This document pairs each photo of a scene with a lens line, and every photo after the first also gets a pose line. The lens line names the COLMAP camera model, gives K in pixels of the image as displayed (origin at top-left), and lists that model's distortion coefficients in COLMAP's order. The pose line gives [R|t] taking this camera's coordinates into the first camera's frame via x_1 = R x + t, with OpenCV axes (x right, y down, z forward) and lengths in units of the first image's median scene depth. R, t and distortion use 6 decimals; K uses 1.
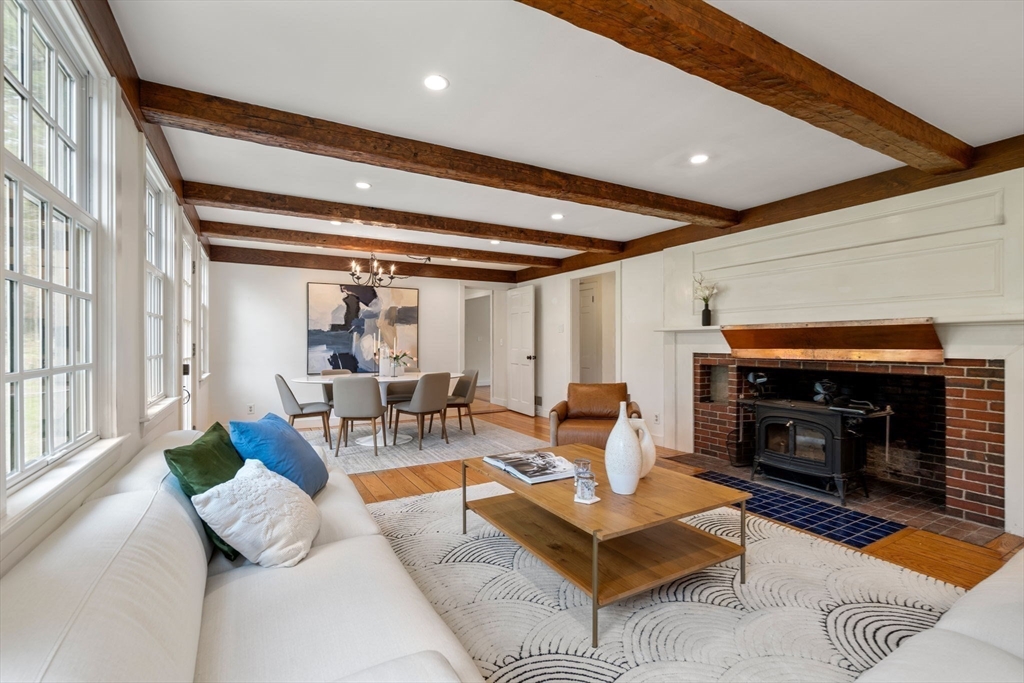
lens RADIAL K [[466.9, 0, 516.2], [0, 466.9, 340.0], [0, 0, 1]] dist [-0.003389, 0.000026]
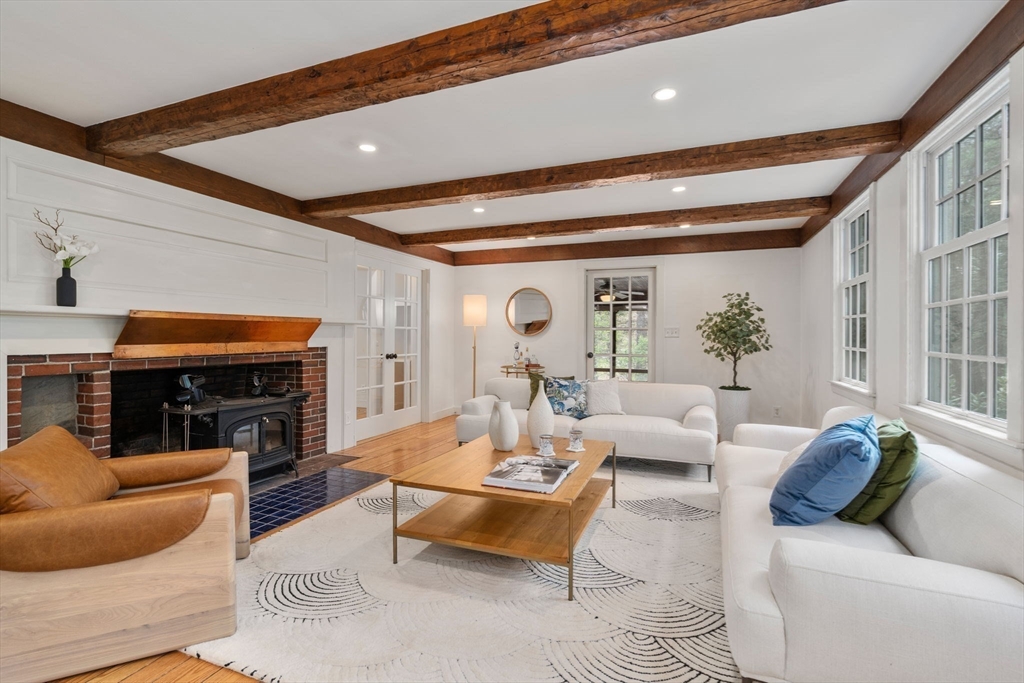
lens RADIAL K [[466.9, 0, 514.1], [0, 466.9, 341.4], [0, 0, 1]] dist [-0.003389, 0.000026]
pose [[-0.625017, -0.004946, 0.780595, -0.484223], [-0.001728, 0.999986, 0.004953, 0.011793], [-0.780609, 0.001747, -0.625017, 1.193075]]
